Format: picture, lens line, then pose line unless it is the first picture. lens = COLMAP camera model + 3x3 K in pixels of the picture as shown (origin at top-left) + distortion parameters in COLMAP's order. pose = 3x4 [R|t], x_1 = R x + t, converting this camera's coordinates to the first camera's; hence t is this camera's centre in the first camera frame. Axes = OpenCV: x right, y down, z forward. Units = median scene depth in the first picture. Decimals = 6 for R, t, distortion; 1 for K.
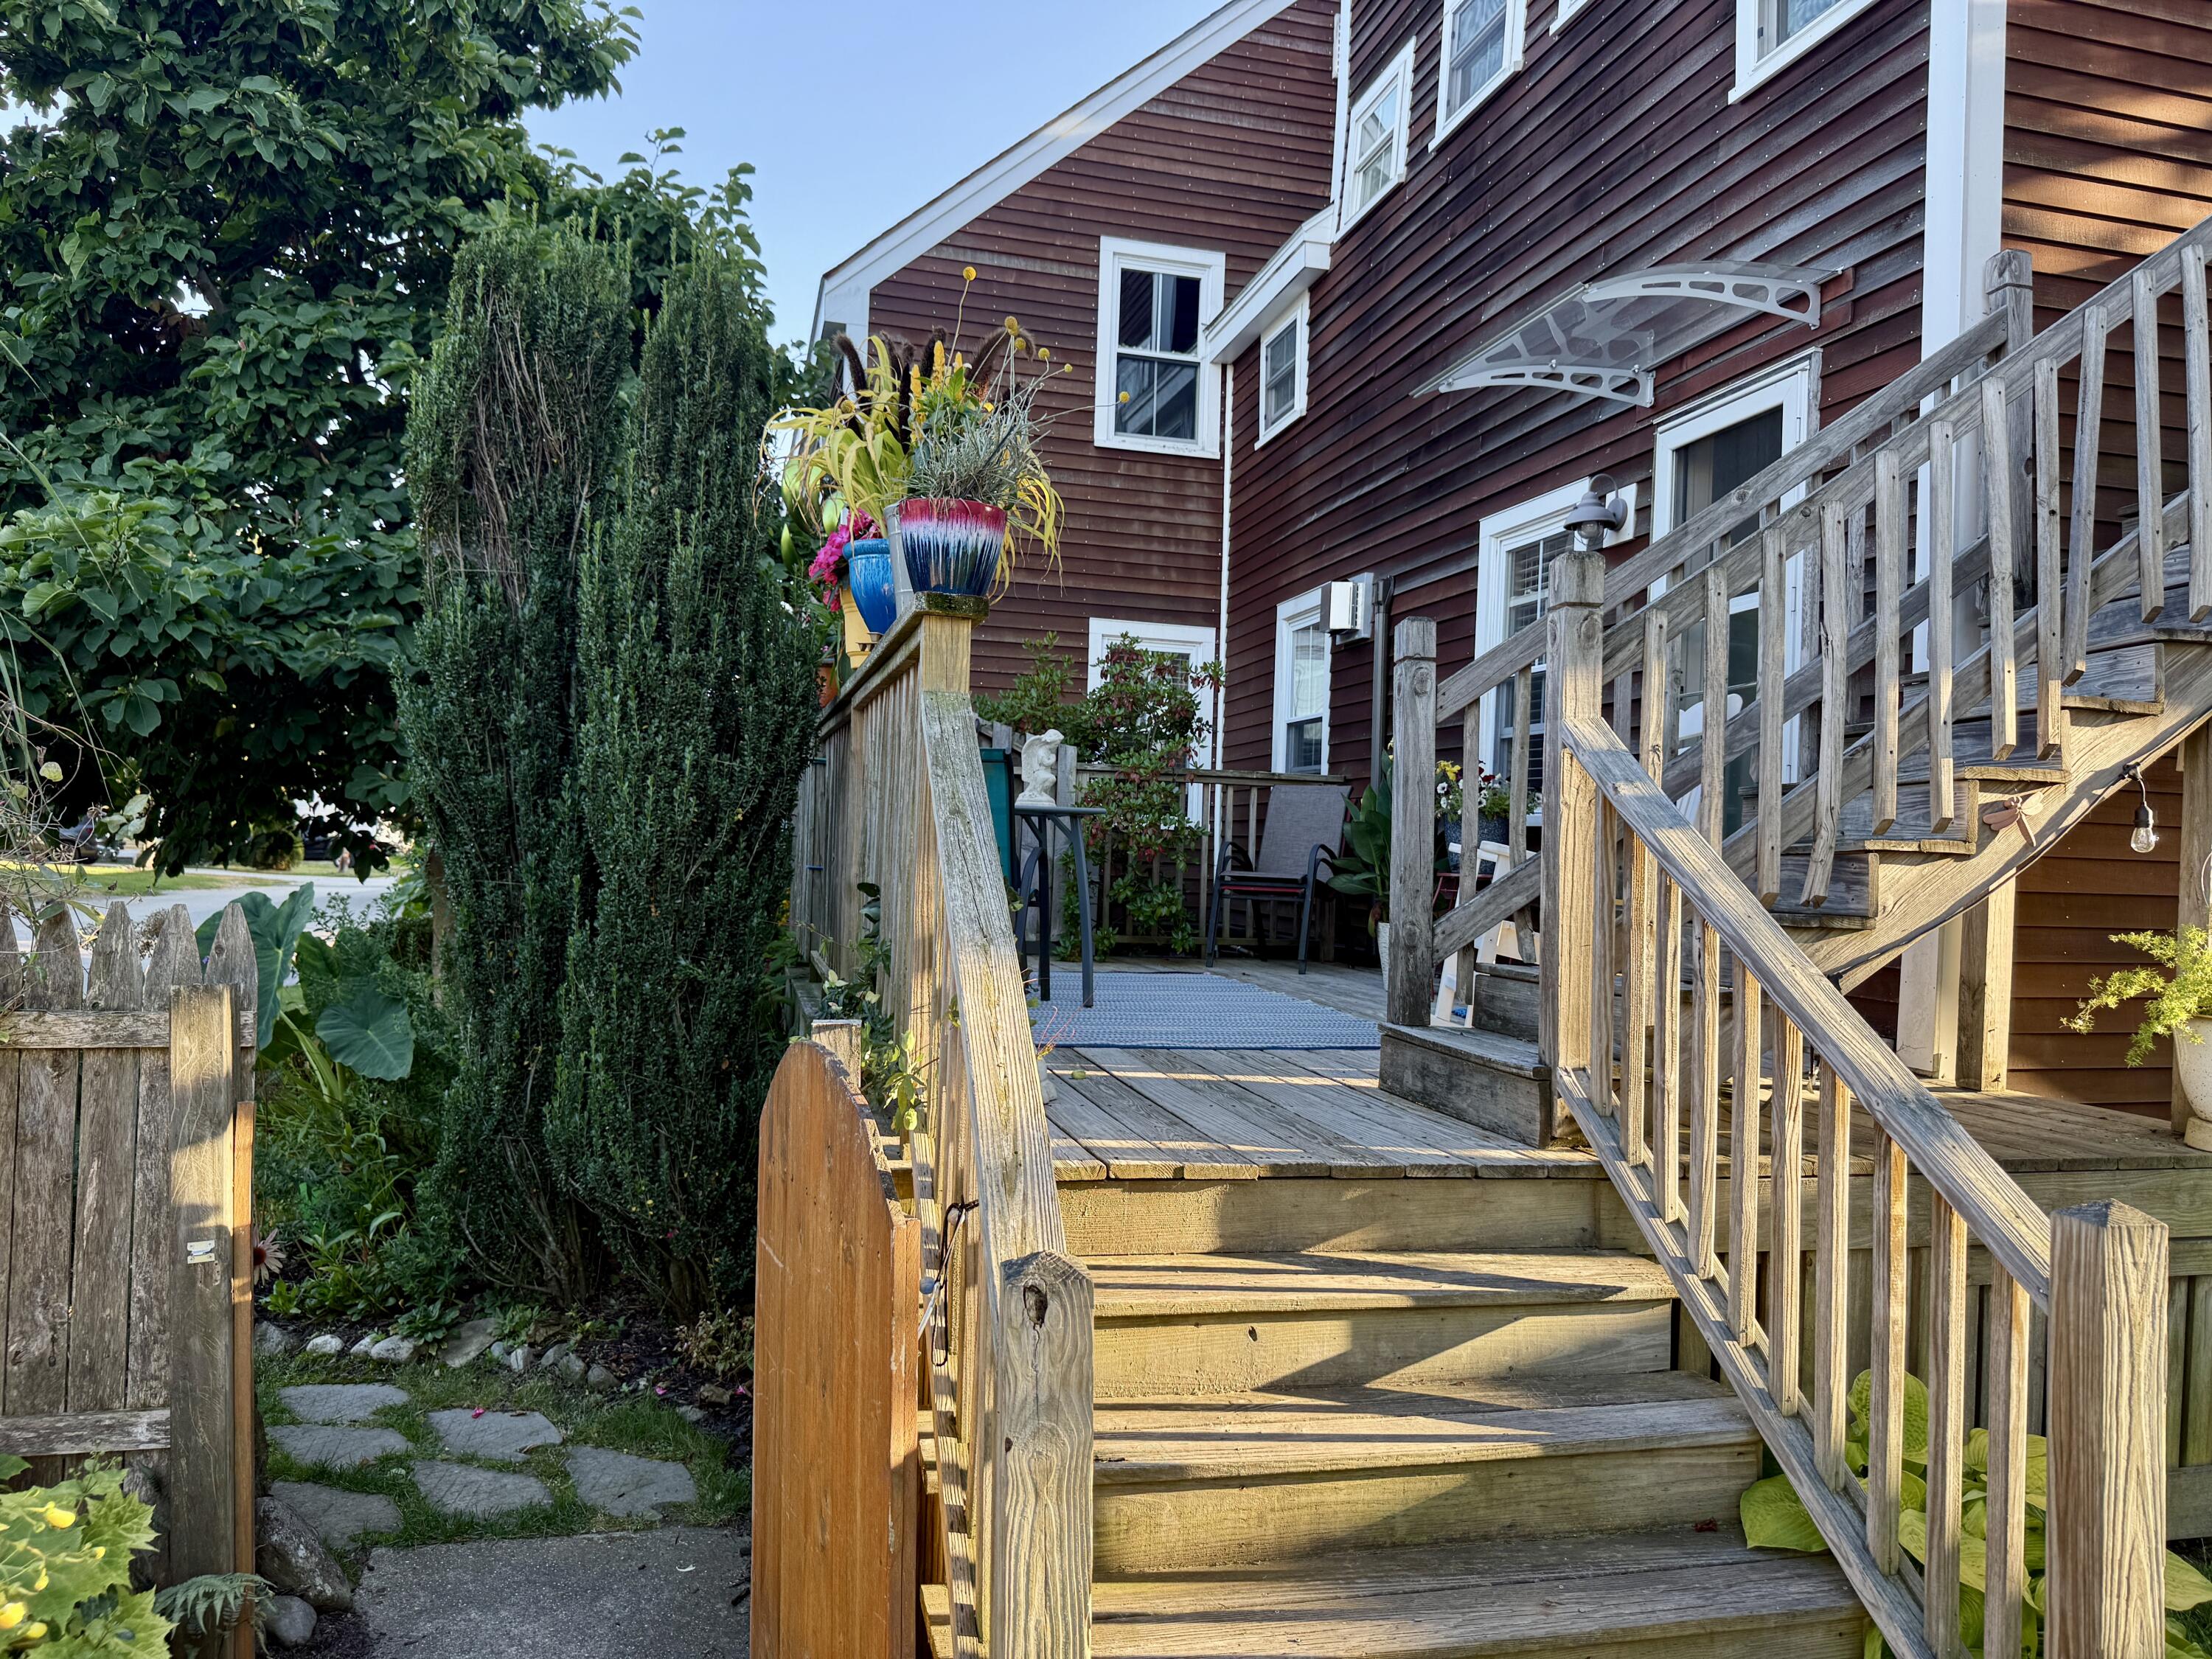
lens RADIAL K [[1553.7, 0, 1121.5], [0, 1553.7, 839.1], [0, 0, 1]] dist [0.059108, -0.085159]
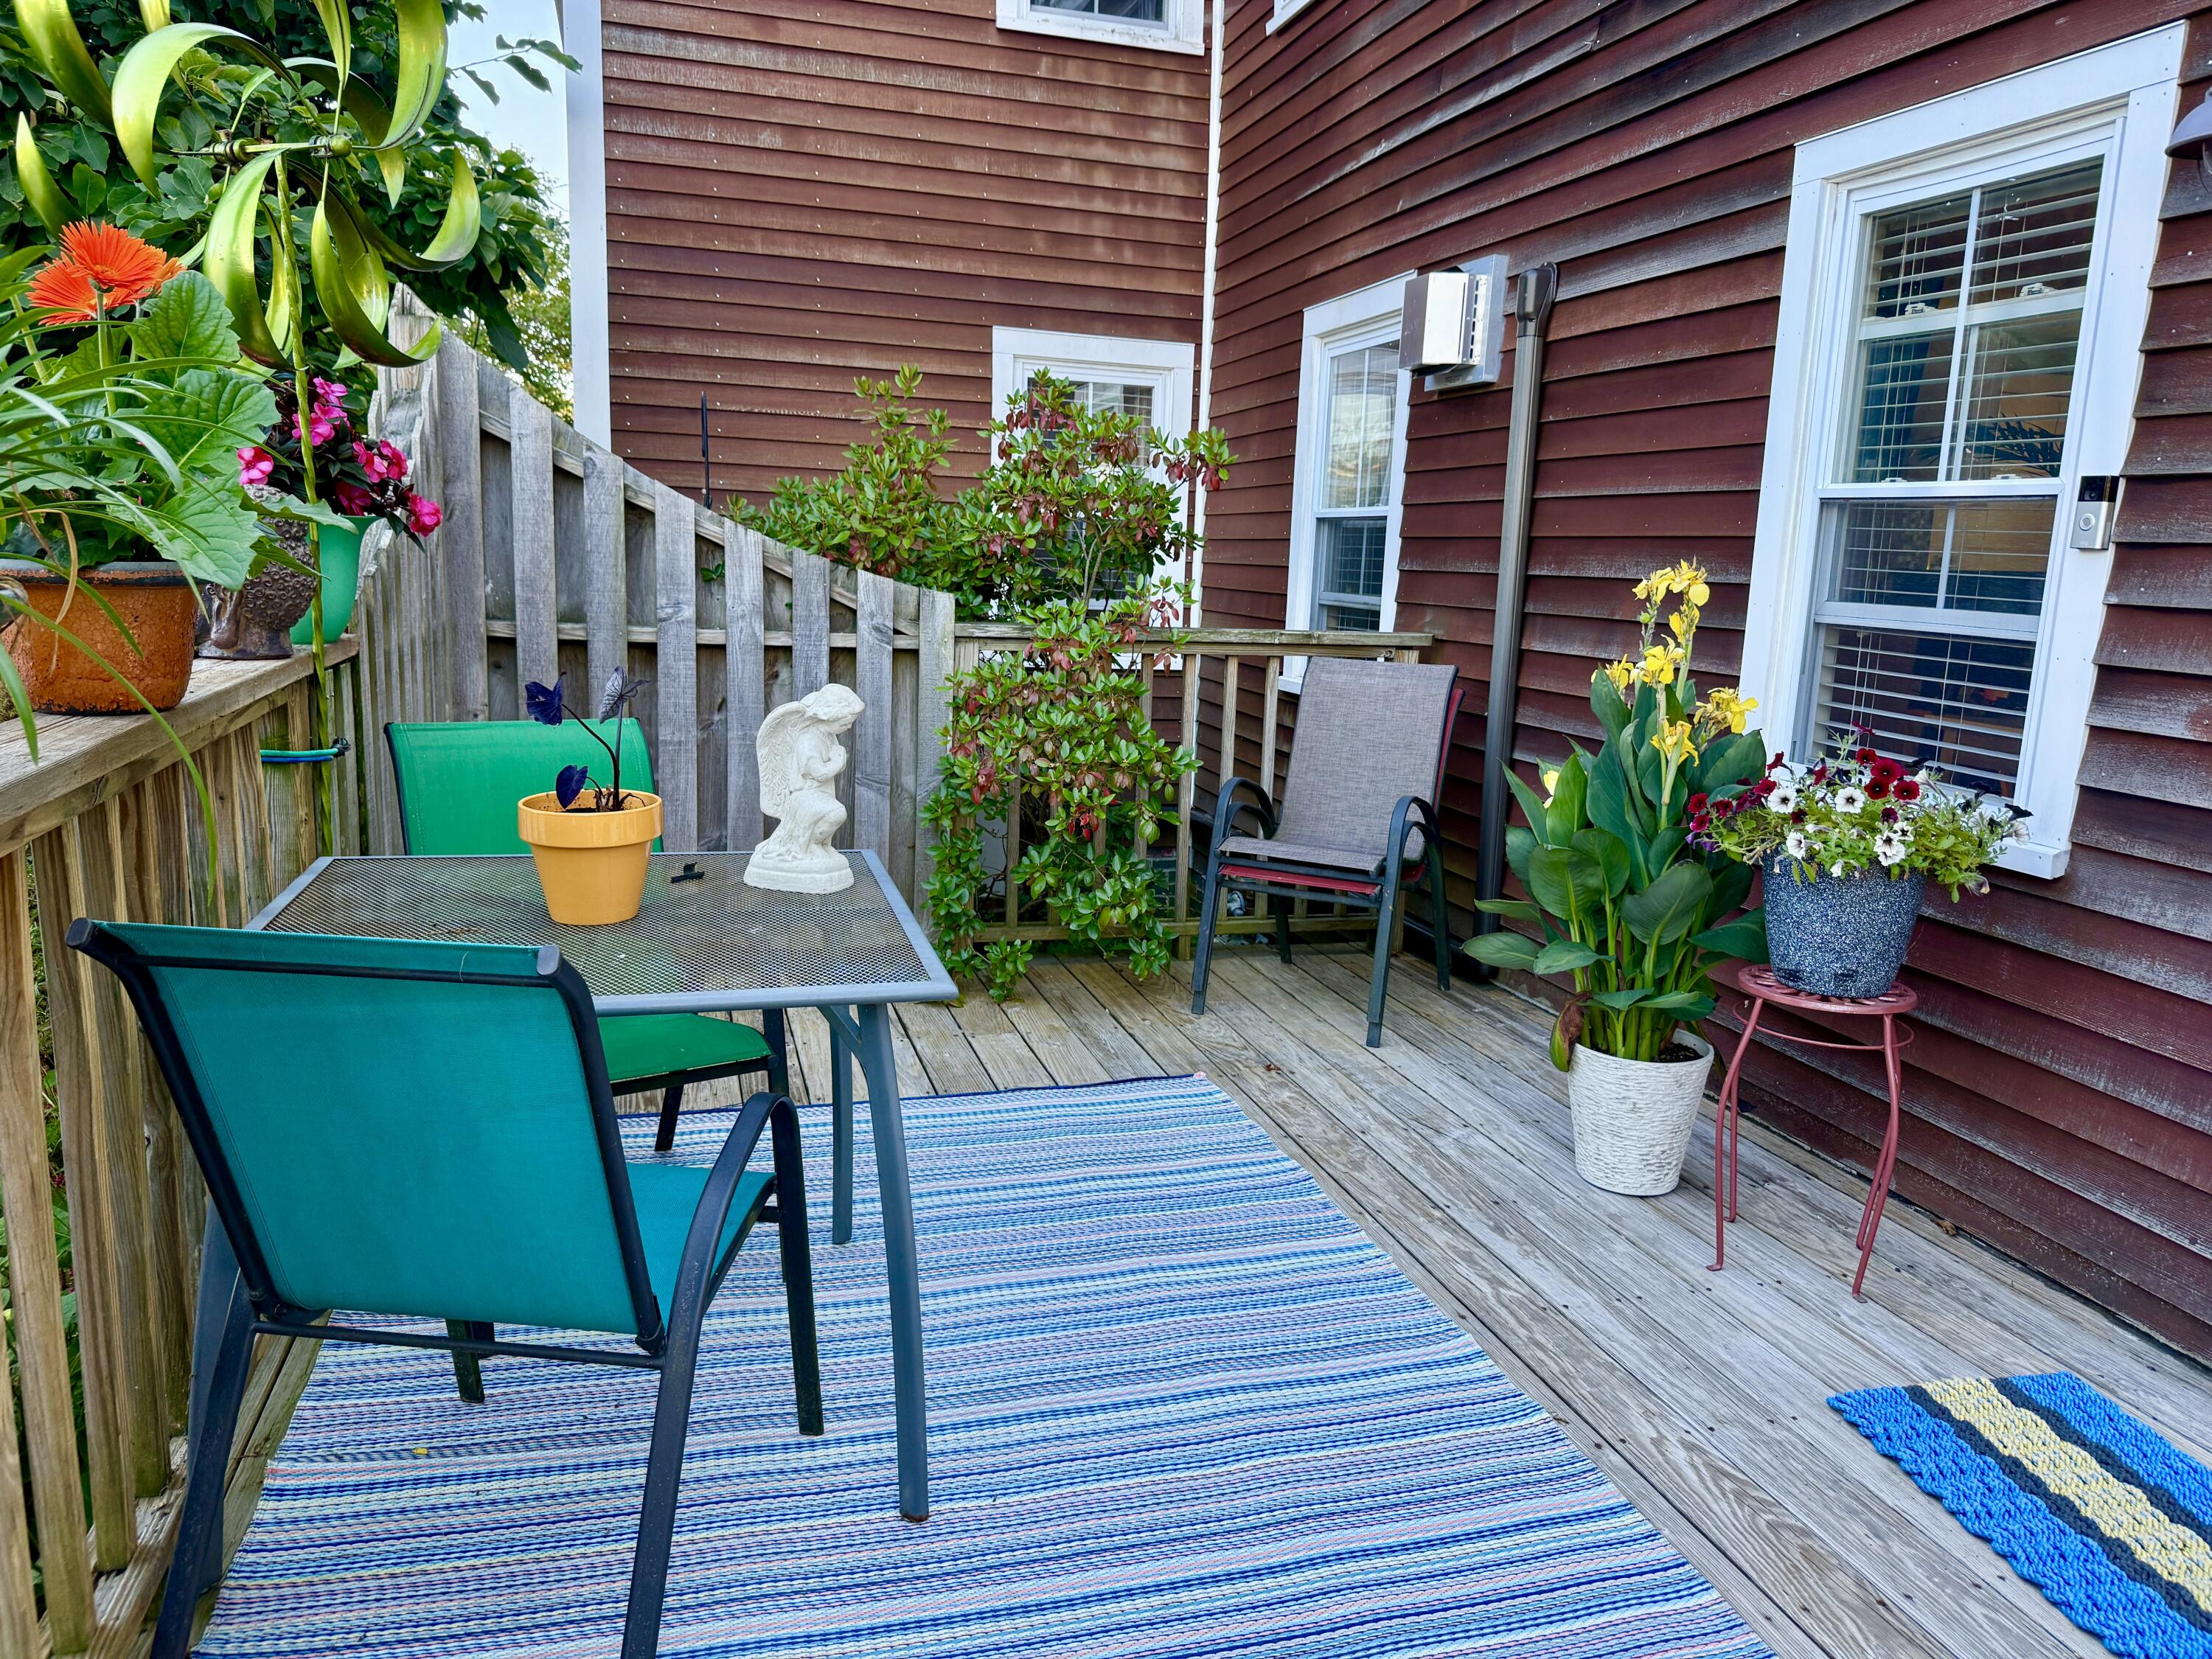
lens RADIAL K [[1553.7, 0, 1106.3], [0, 1553.7, 828.5], [0, 0, 1]] dist [0.059108, -0.085159]
pose [[0.999537, -0.001791, 0.030388, 0.006879], [-0.003911, 0.982441, 0.186532, -0.076098], [-0.030188, -0.186564, 0.981979, 0.431499]]
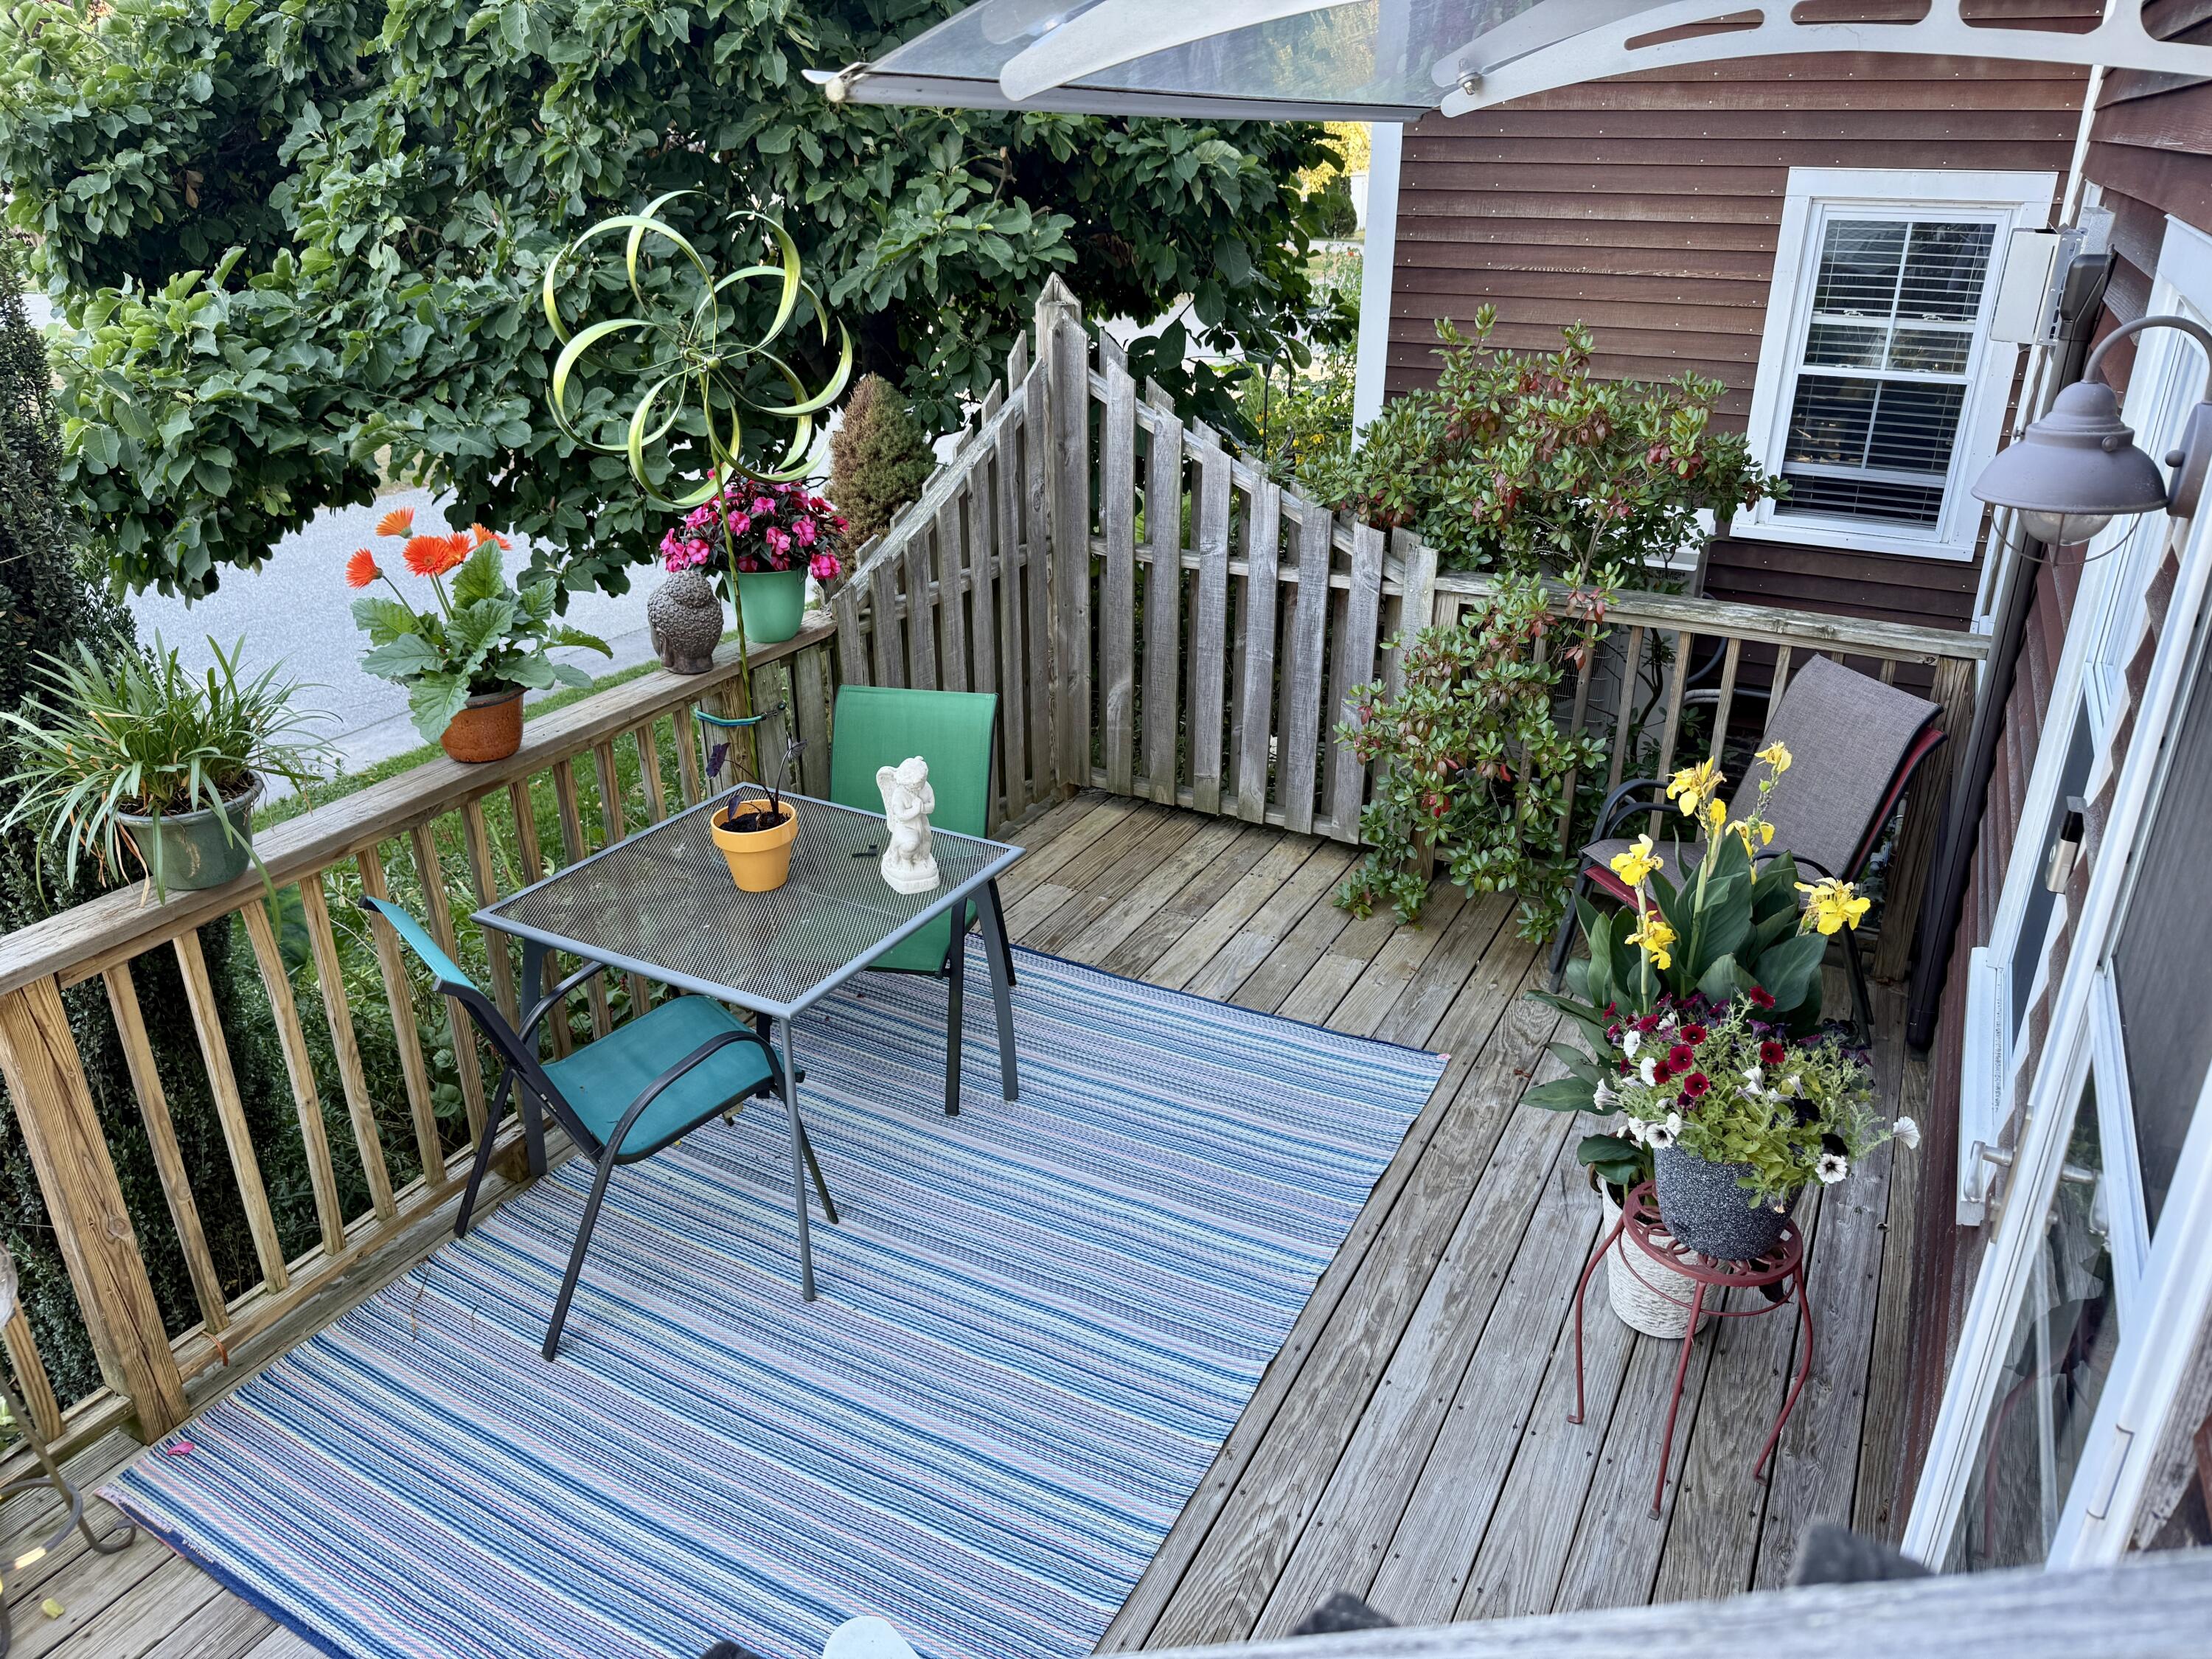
lens RADIAL K [[1553.7, 0, 1119.7], [0, 1553.7, 806.3], [0, 0, 1]] dist [0.059108, -0.085159]
pose [[0.740311, 0.235895, -0.629518, 0.260879], [0.031516, 0.923207, 0.383009, -0.189094], [0.671526, -0.303386, 0.676026, 0.472437]]
